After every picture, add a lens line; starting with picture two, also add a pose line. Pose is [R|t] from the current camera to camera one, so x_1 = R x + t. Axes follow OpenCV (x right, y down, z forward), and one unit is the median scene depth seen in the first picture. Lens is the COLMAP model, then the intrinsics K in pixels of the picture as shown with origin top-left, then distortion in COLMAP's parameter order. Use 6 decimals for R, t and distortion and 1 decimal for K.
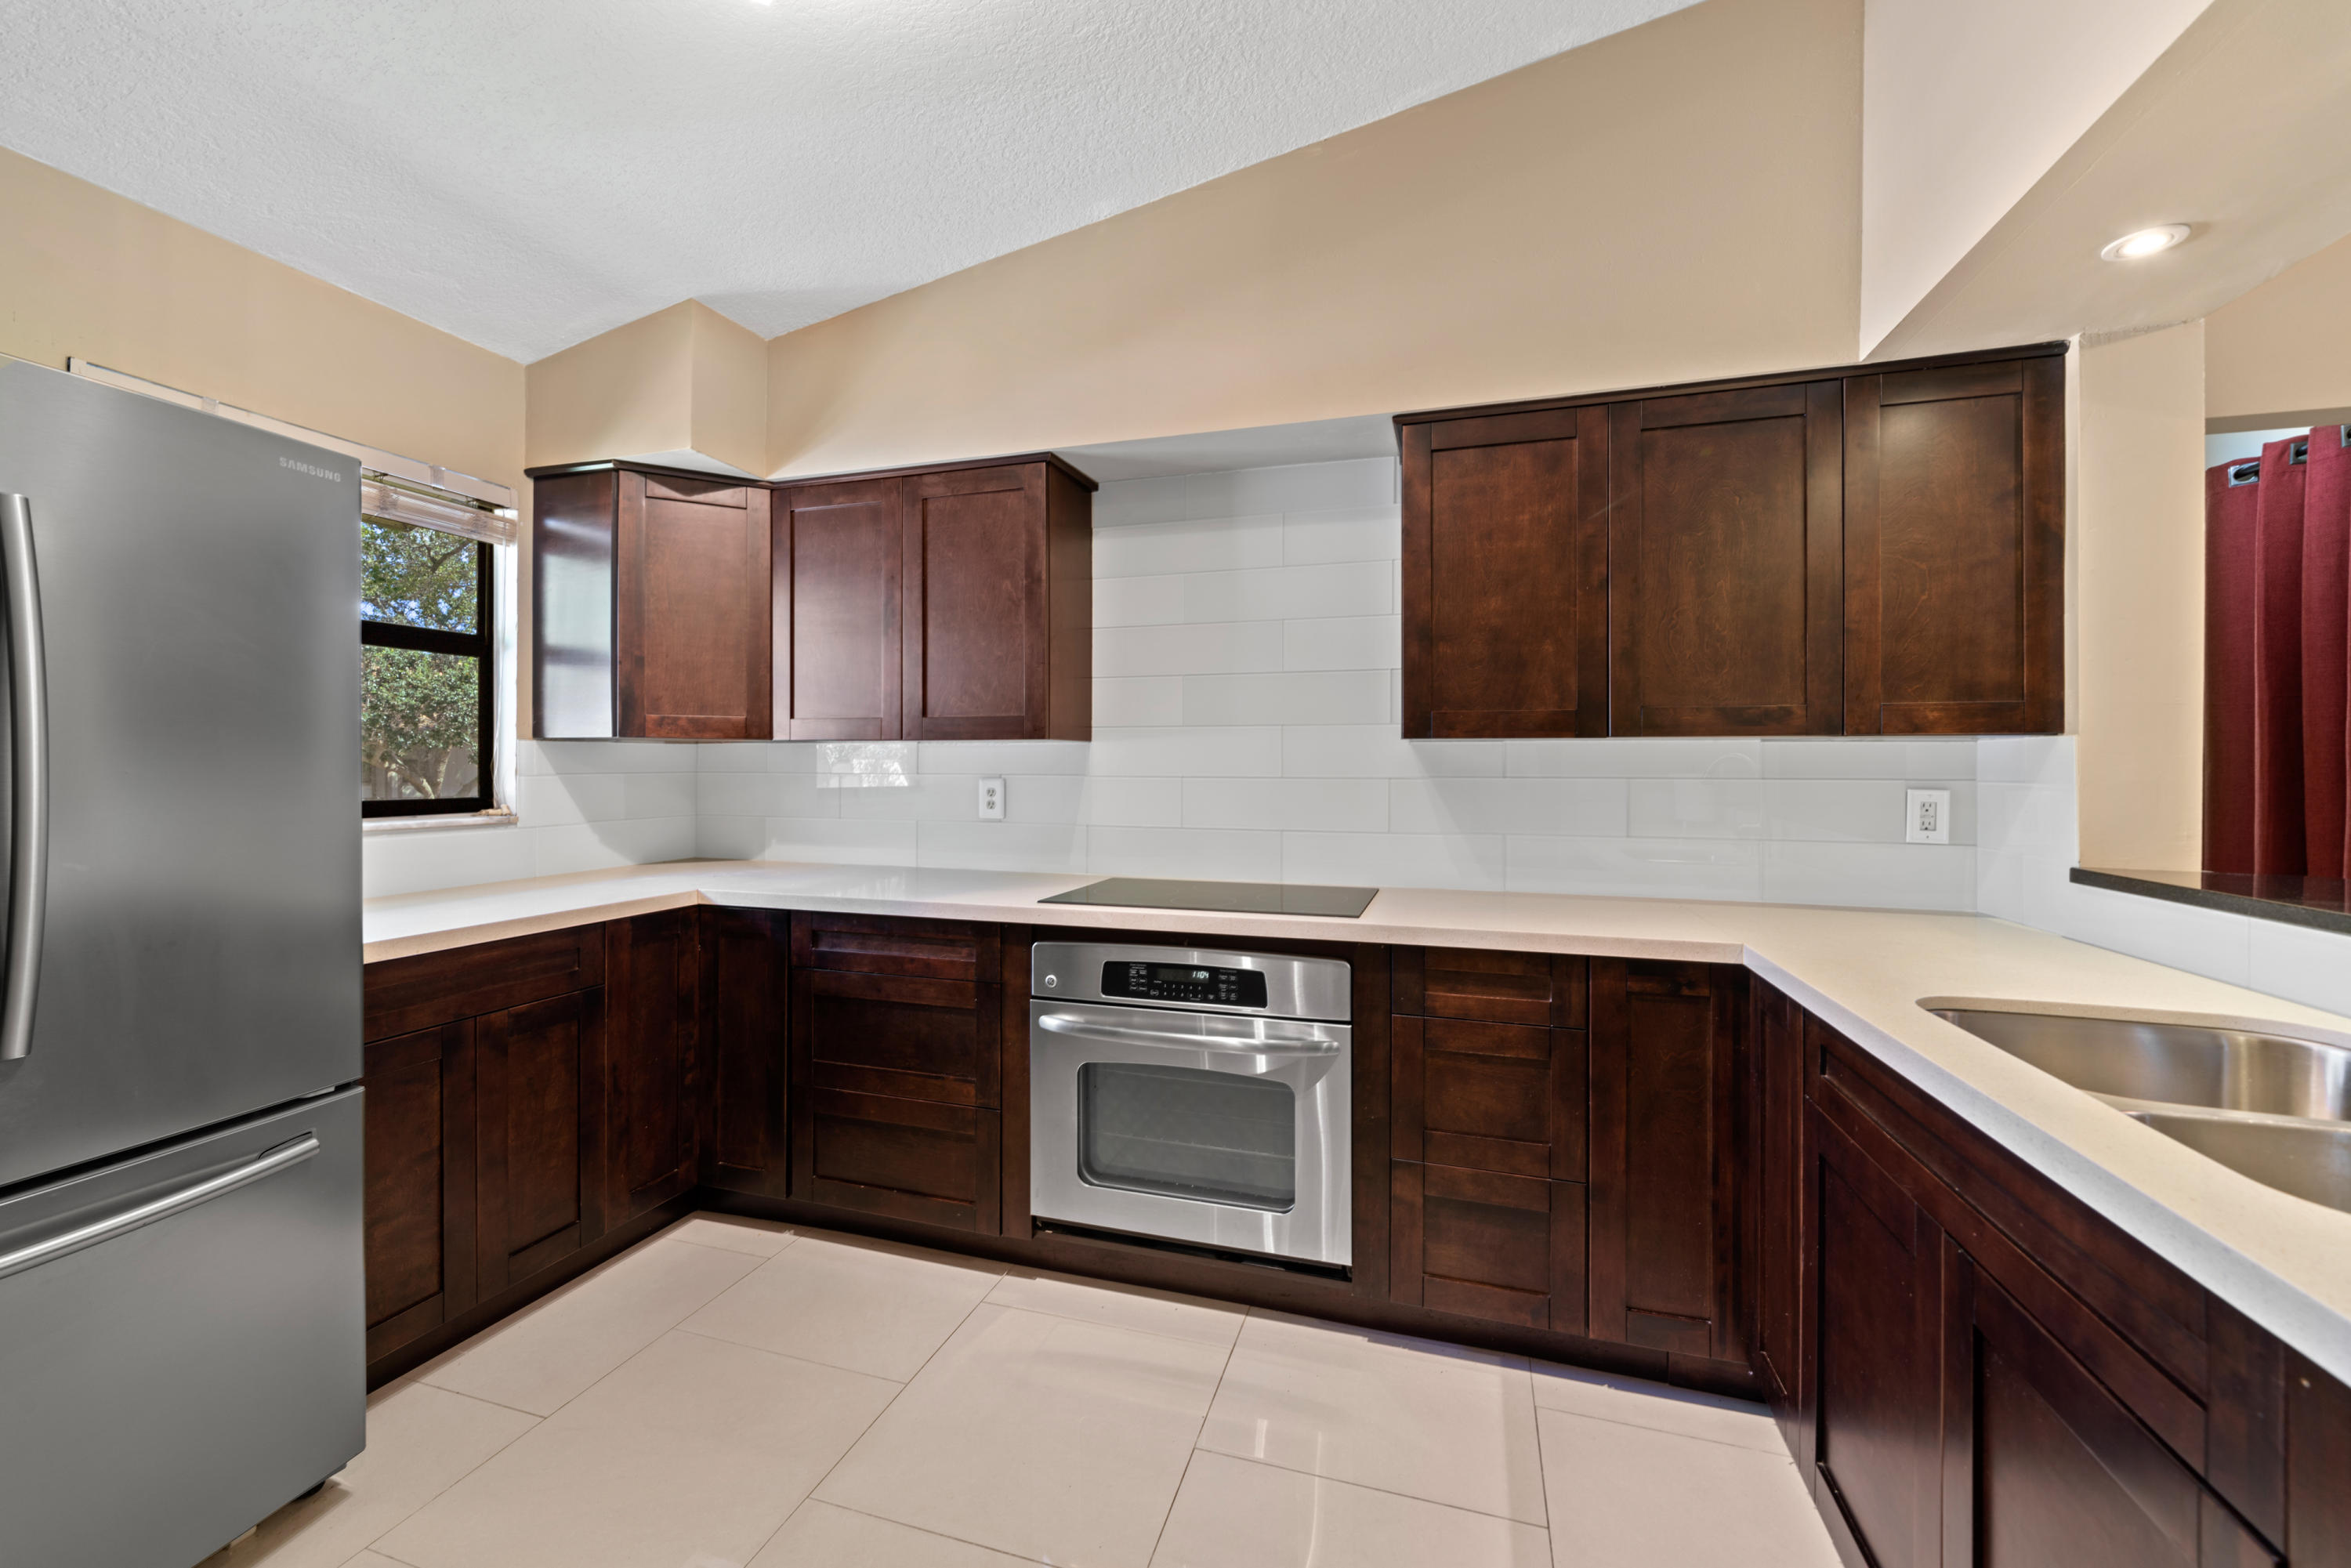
lens RADIAL K [[920.6, 0, 1159.8], [0, 920.6, 768.1], [0, 0, 1]] dist [-0.012521, -0.000464]
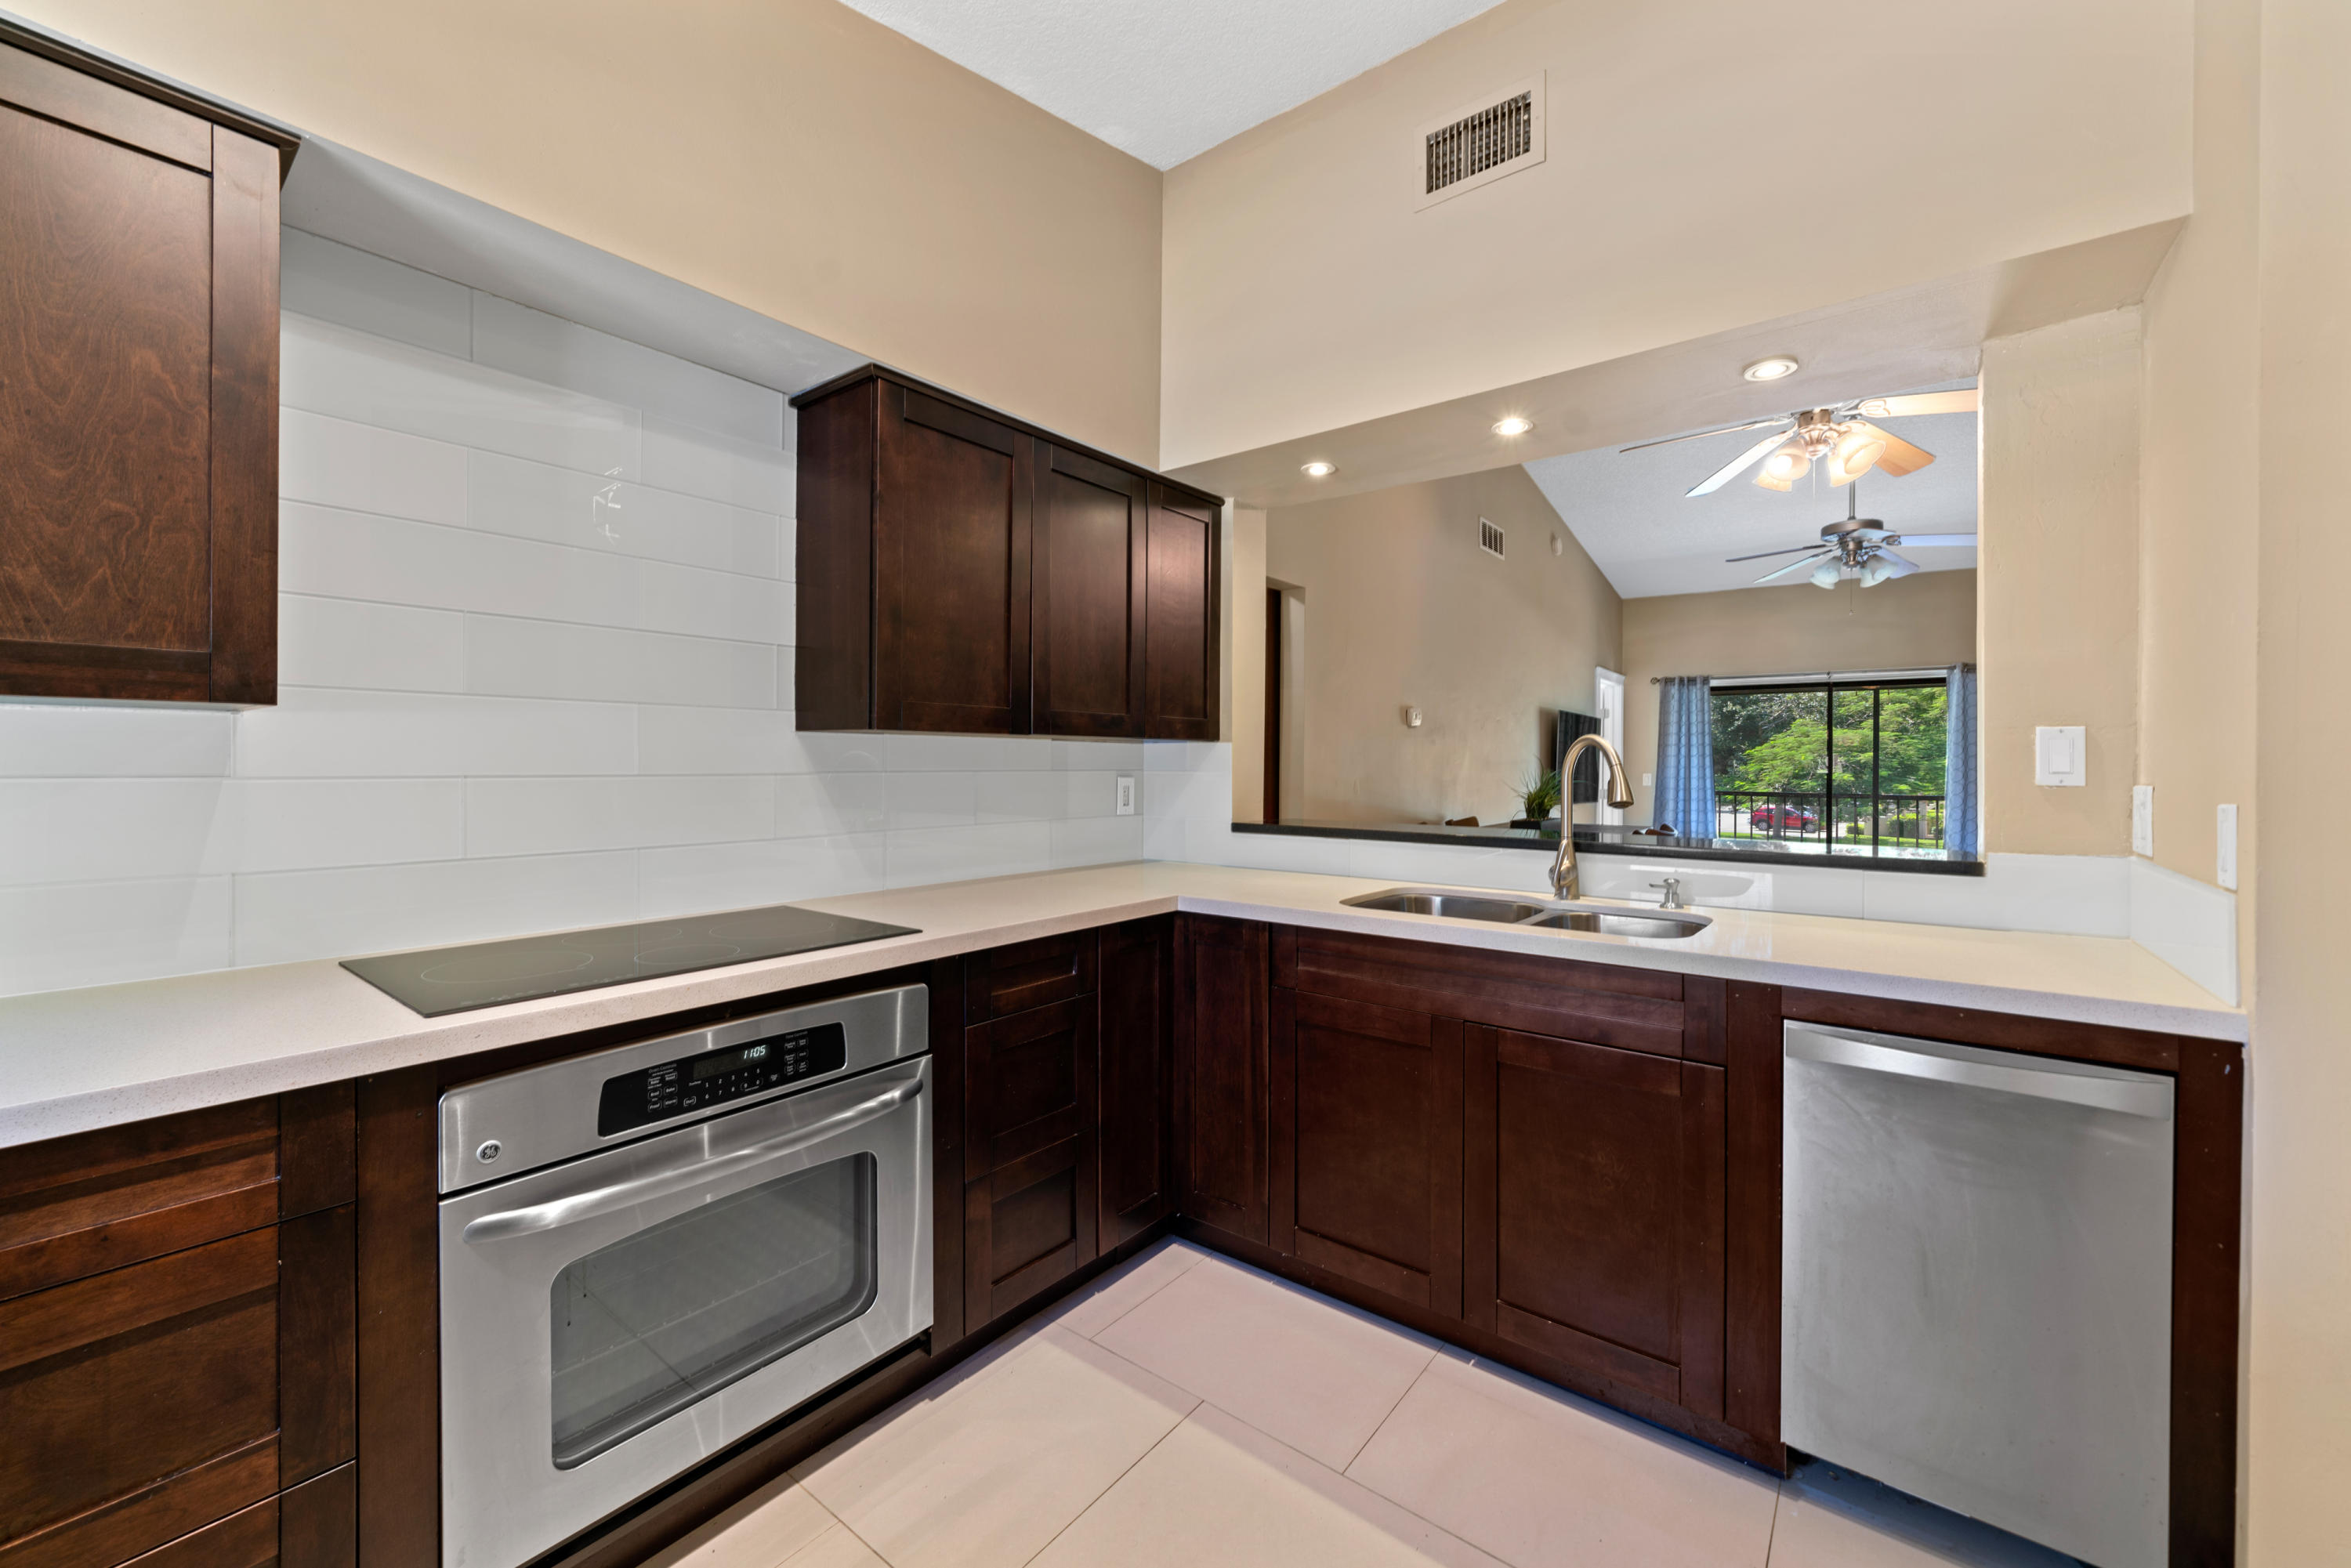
lens RADIAL K [[920.6, 0, 1158.6], [0, 920.6, 772.8], [0, 0, 1]] dist [-0.012521, -0.000464]
pose [[0.351865, -0.010268, 0.935995, -0.504766], [0.003468, 0.999947, 0.009666, 0.002674], [-0.936044, -0.000155, 0.351882, 0.456227]]
